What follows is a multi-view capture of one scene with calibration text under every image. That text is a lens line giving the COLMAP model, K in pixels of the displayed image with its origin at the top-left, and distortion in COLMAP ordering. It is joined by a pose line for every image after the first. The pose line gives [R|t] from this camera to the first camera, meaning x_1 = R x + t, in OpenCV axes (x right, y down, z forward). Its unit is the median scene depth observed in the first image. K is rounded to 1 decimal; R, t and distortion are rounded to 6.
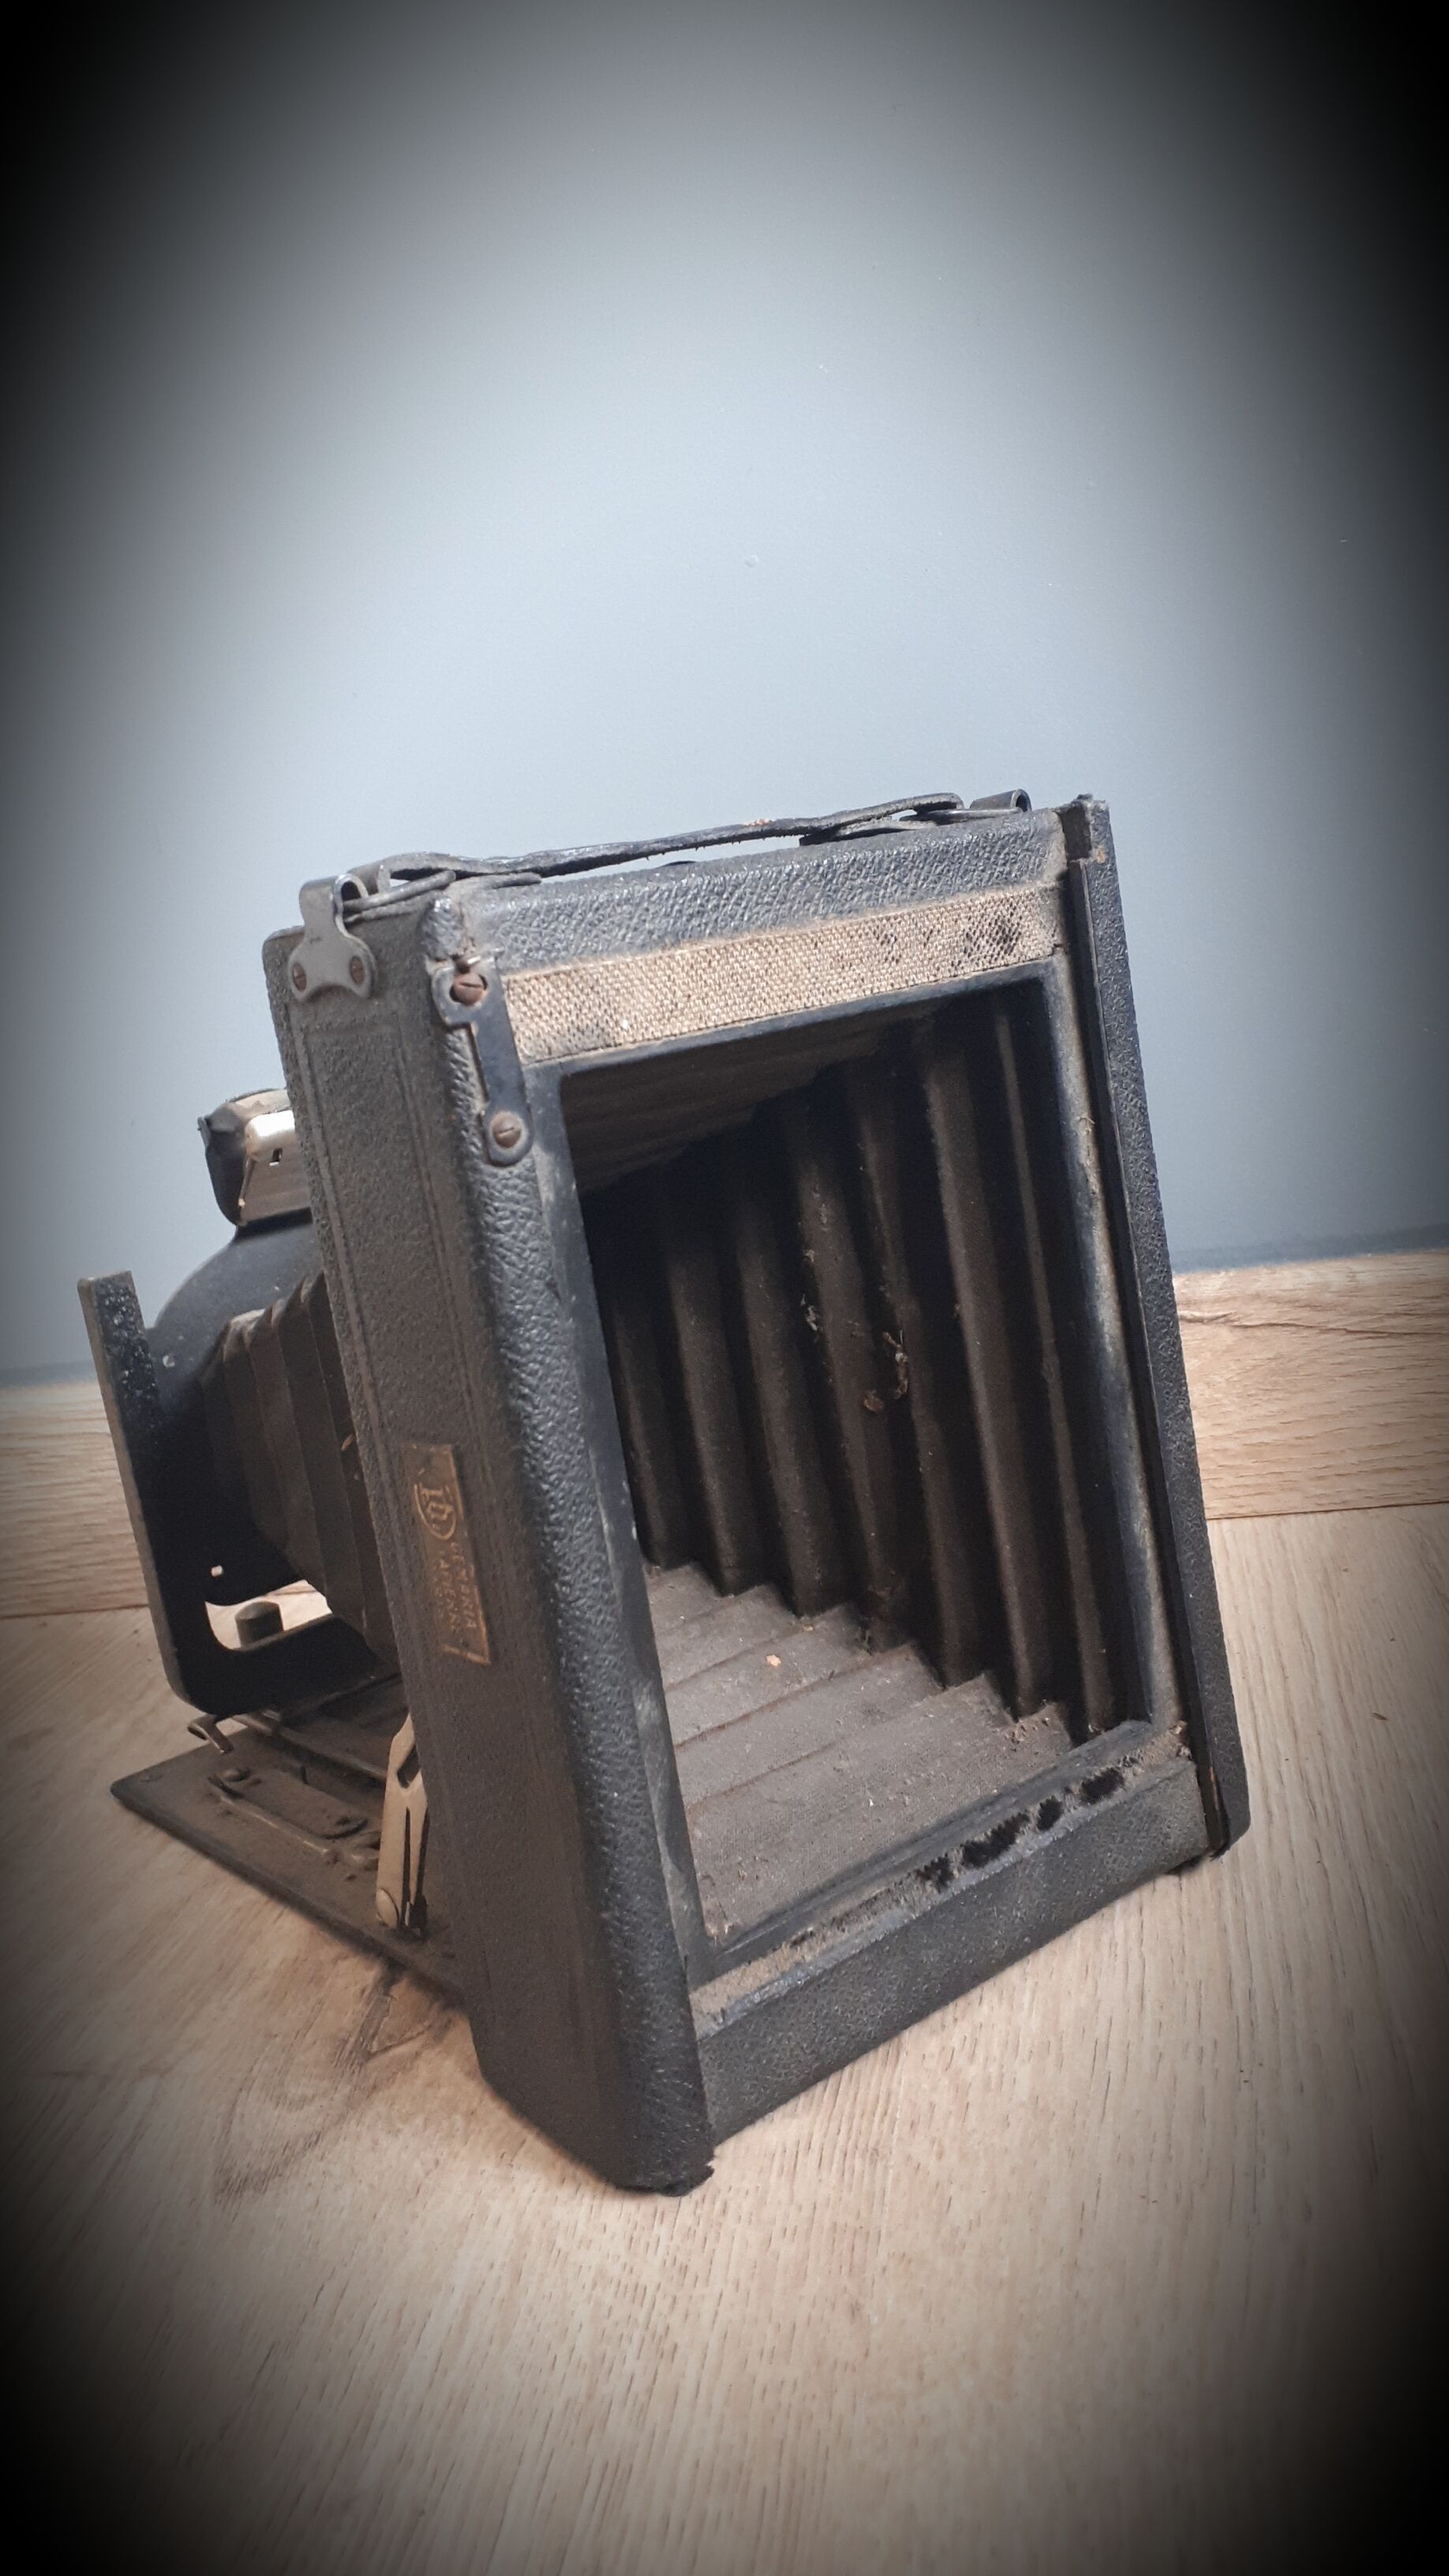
lens RADIAL K [[2069.7, 0, 725.2], [0, 2069.7, 1293.9], [0, 0, 1]] dist [0.057924, -0.159488]
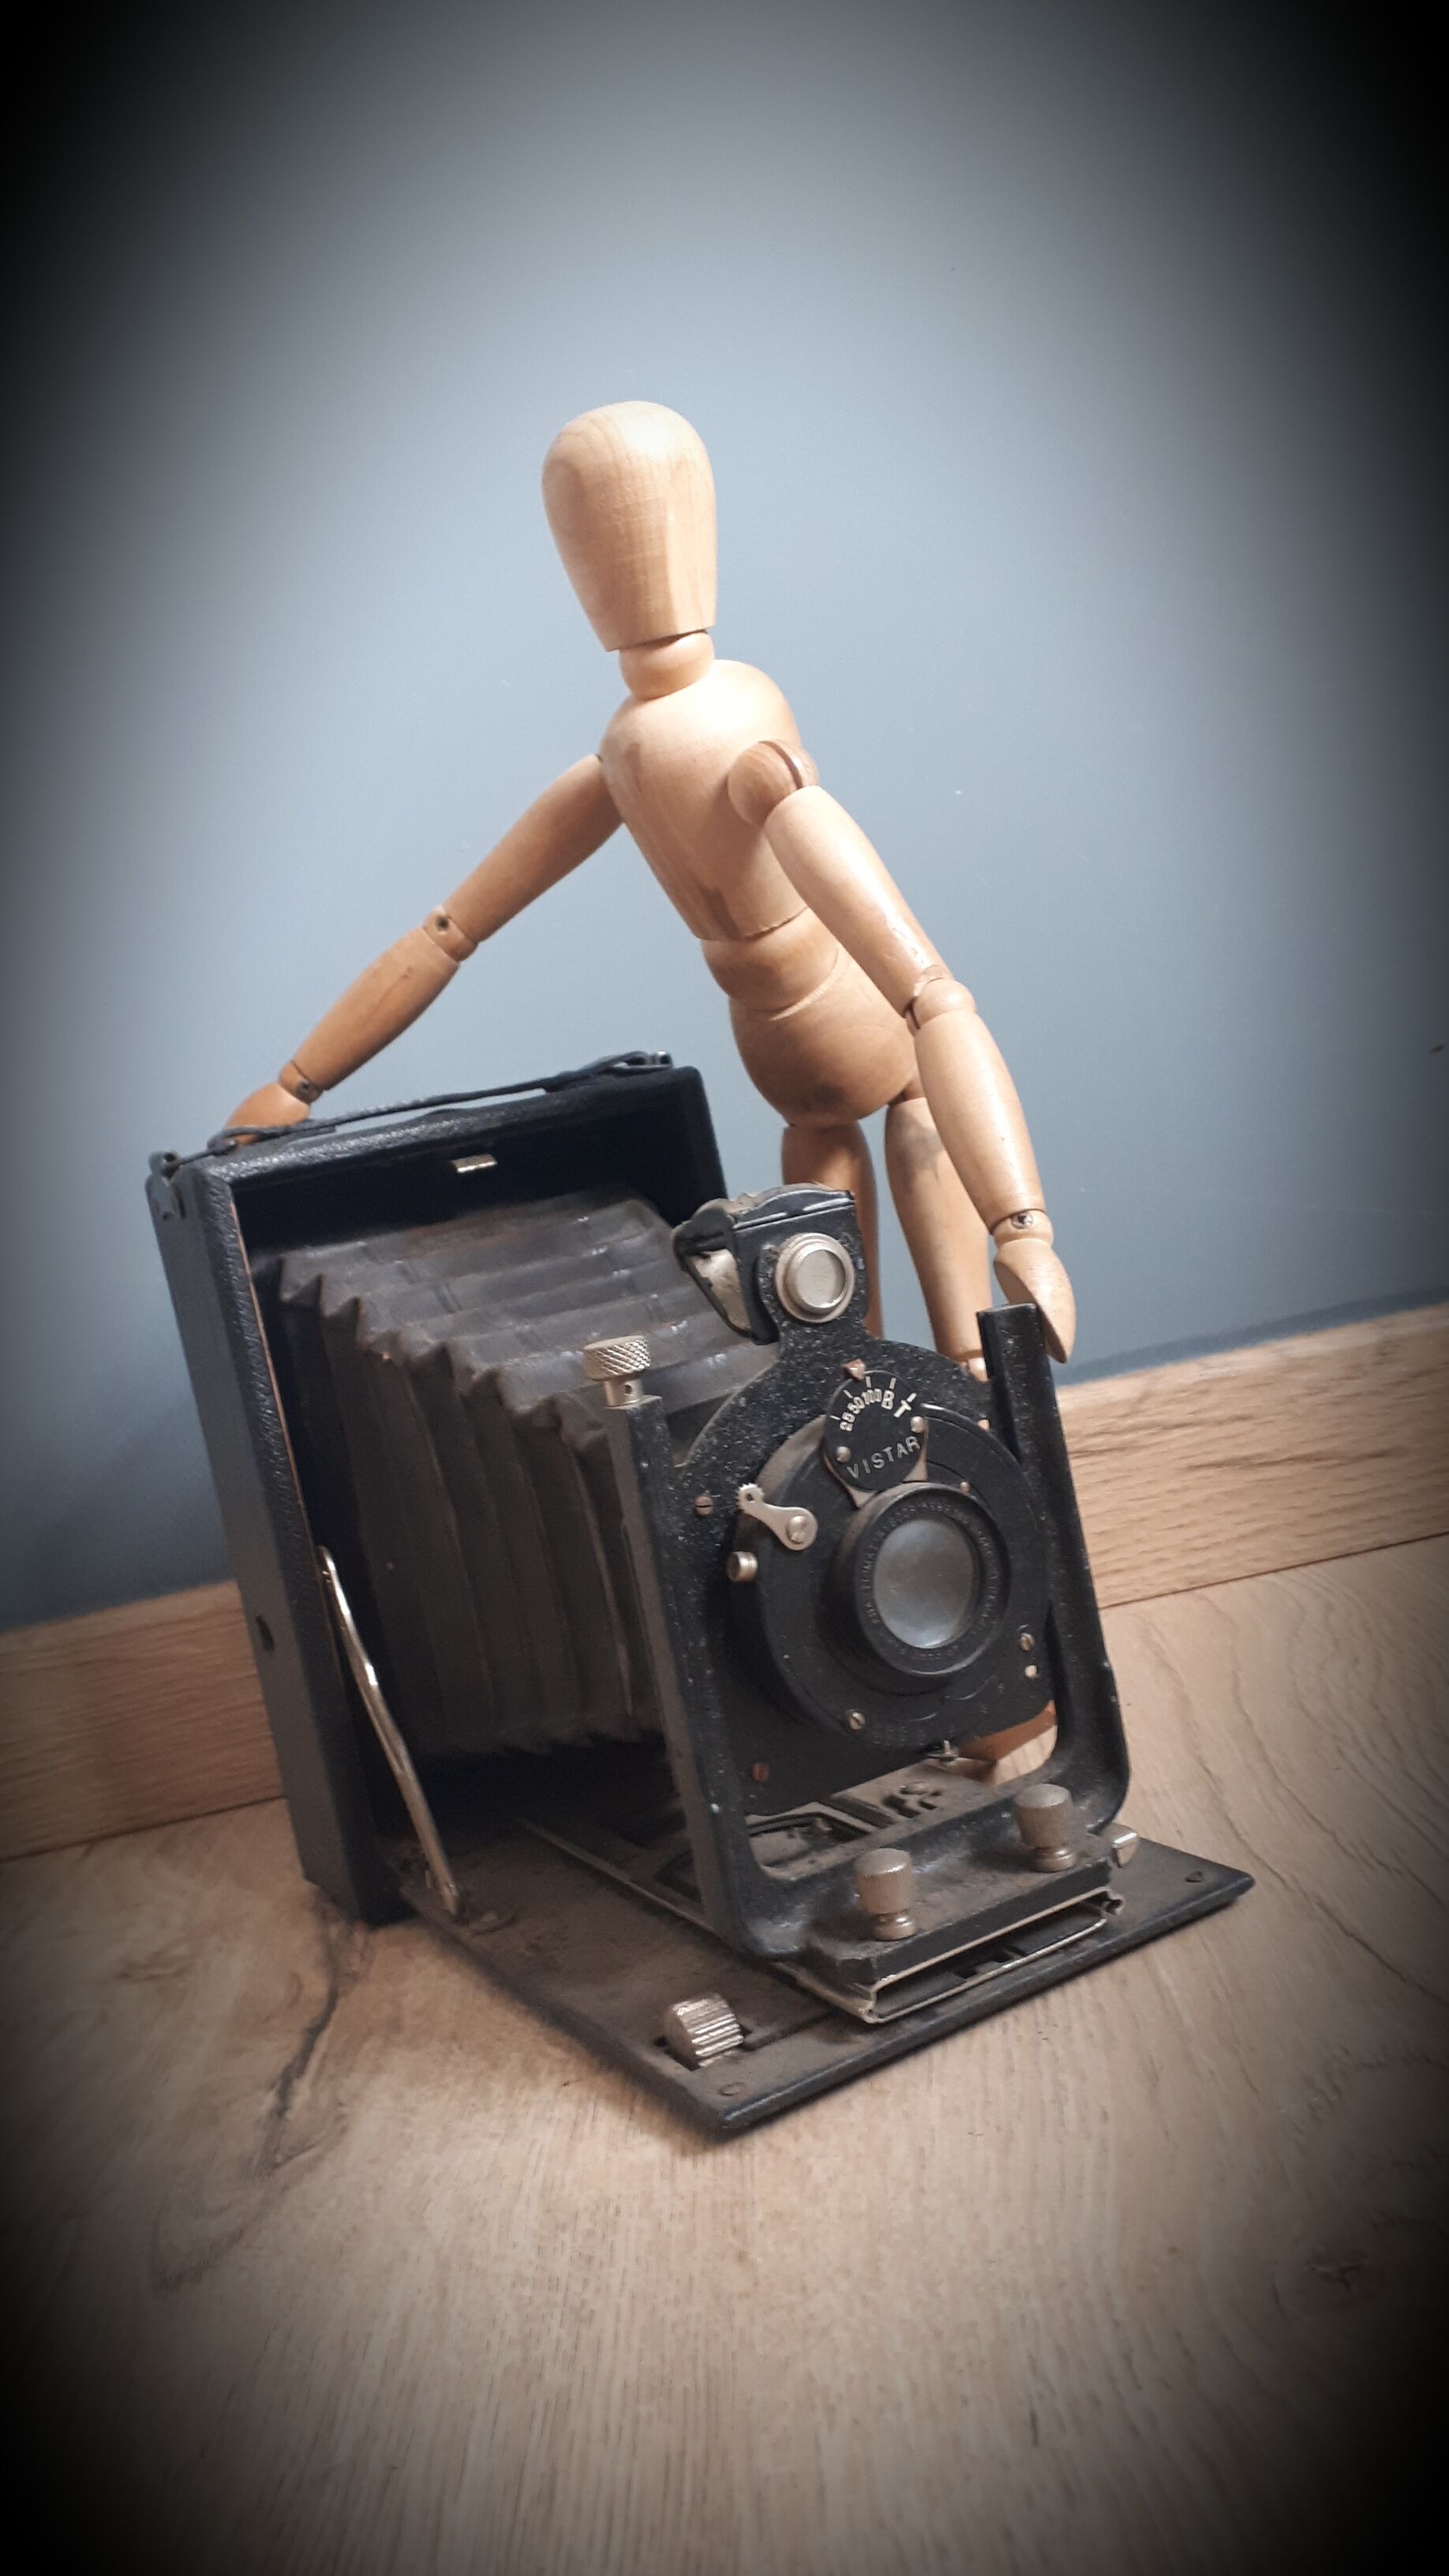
lens RADIAL K [[2069.7, 0, 705.5], [0, 2069.7, 1281.1], [0, 0, 1]] dist [0.057924, -0.159488]
pose [[0.986500, -0.106419, 0.124473, -0.041951], [0.122834, 0.983523, -0.132643, 0.098416], [-0.108306, 0.146142, 0.983317, -0.210157]]
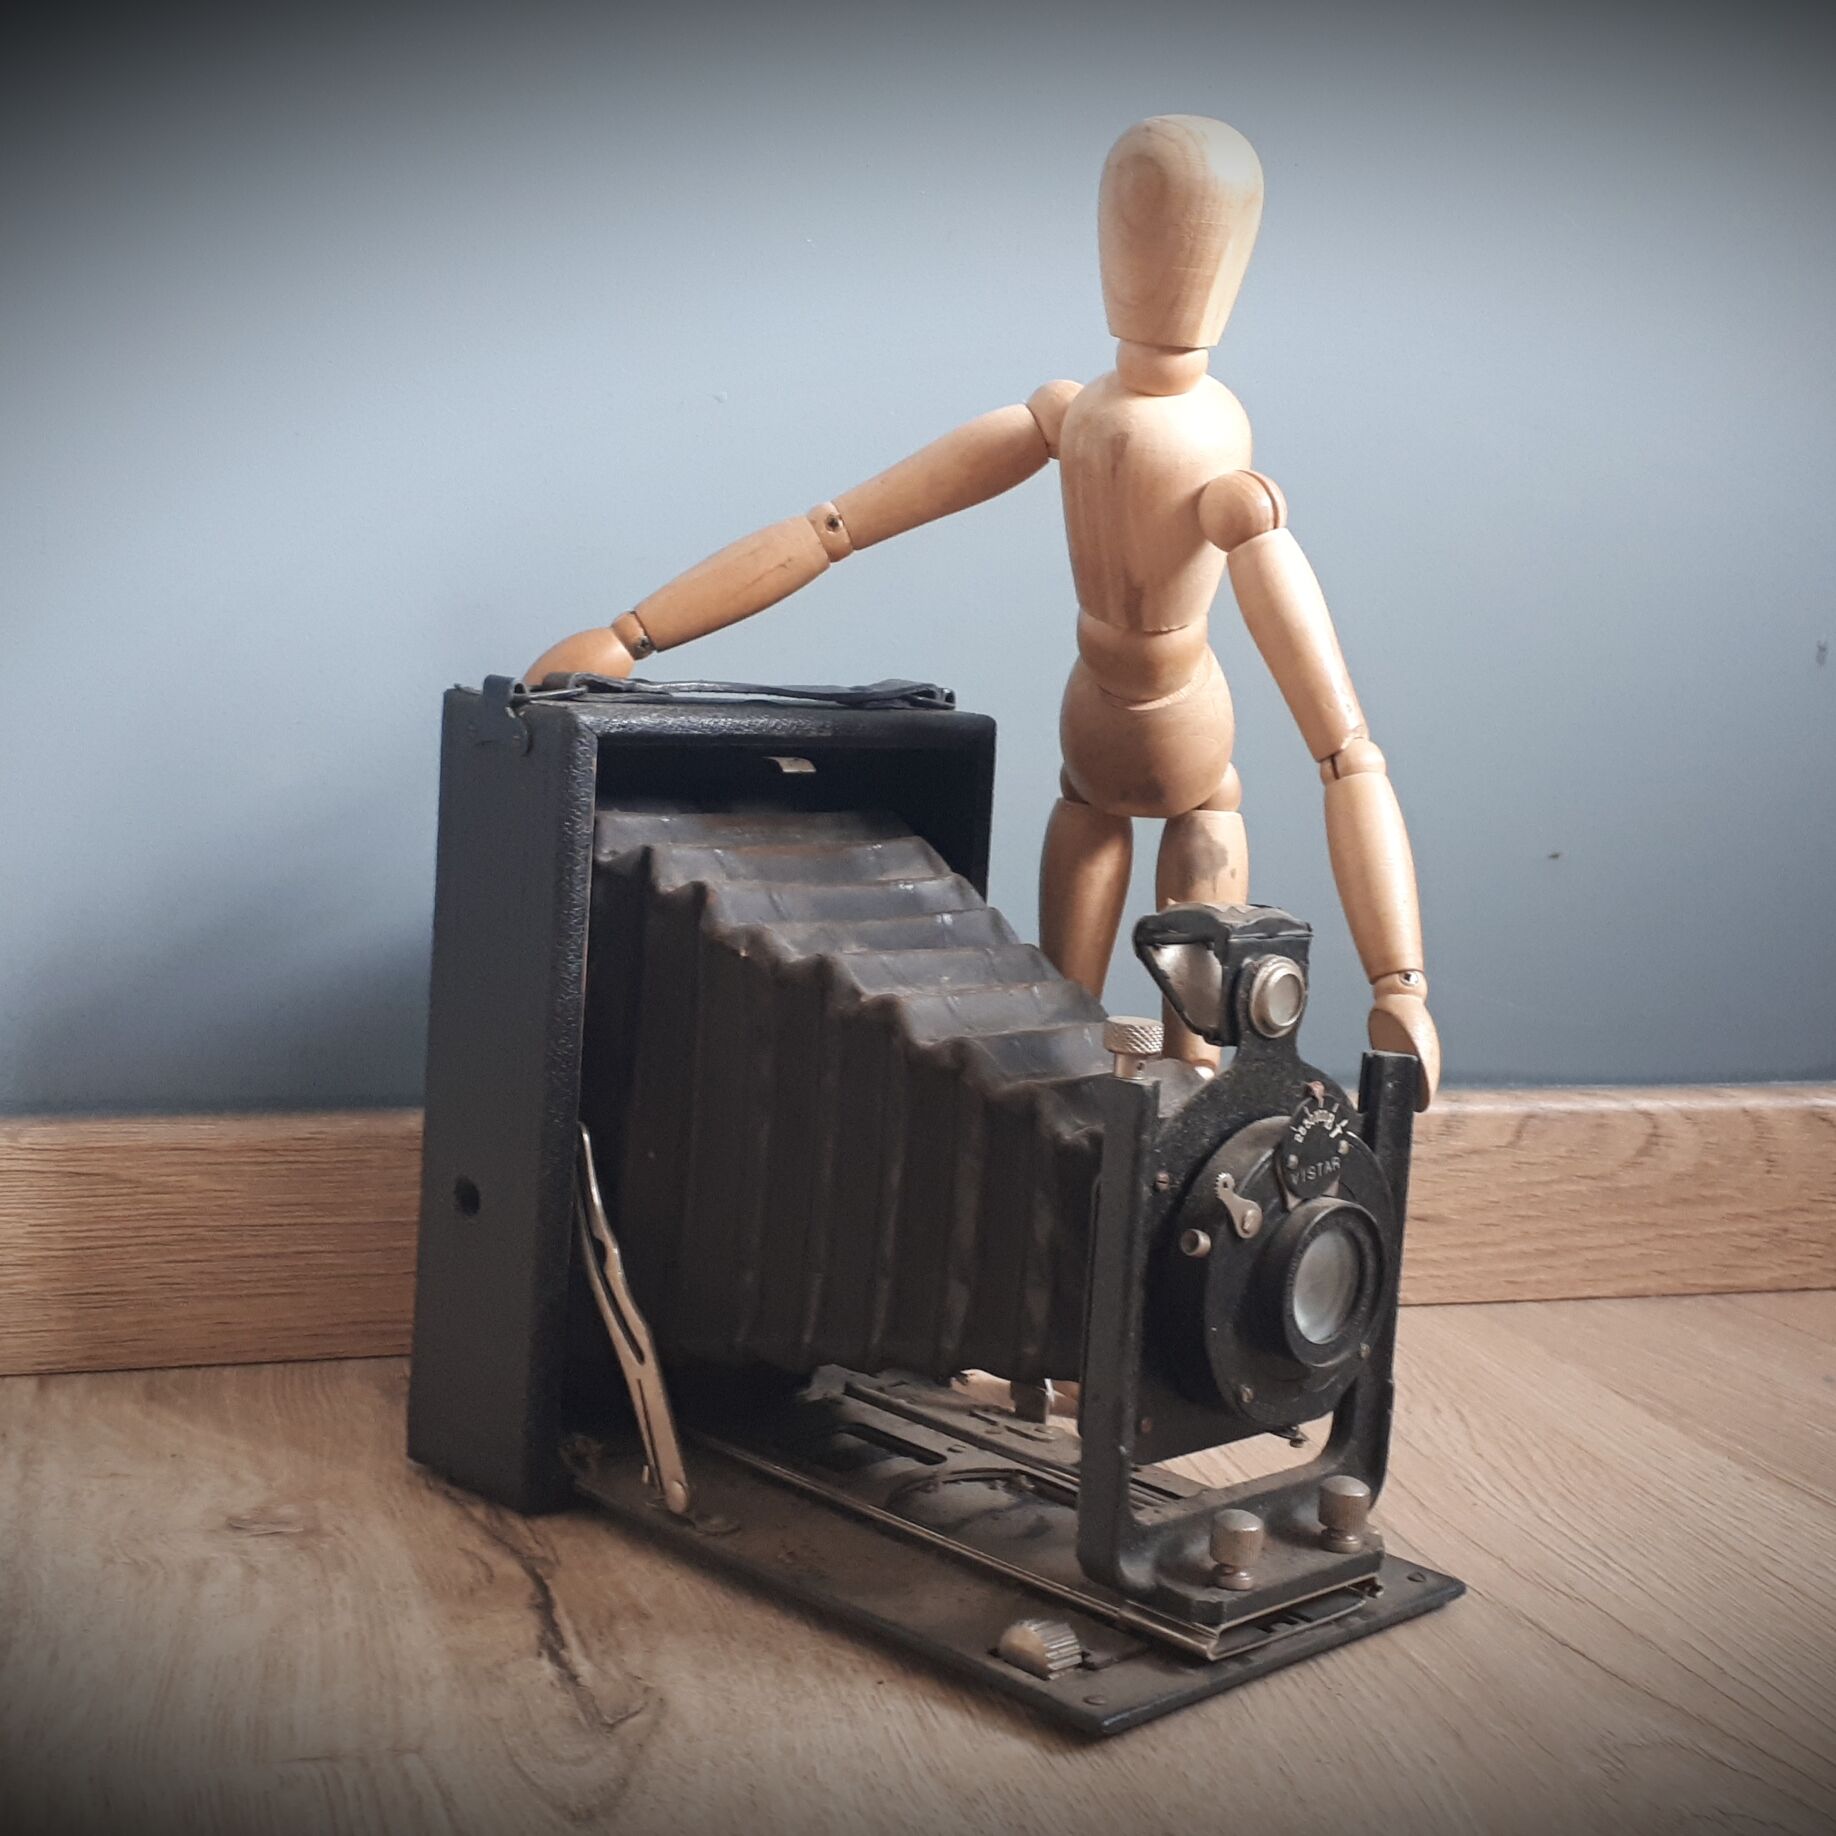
lens RADIAL K [[2603.4, 0, 1028.0], [0, 2603.4, 916.8], [0, 0, 1]] dist [0.076092, 0.000000]
pose [[0.884883, 0.113091, 0.451877, -0.812337], [-0.073186, 0.991786, -0.104900, 0.078969], [-0.460029, 0.059753, 0.885891, -0.476751]]
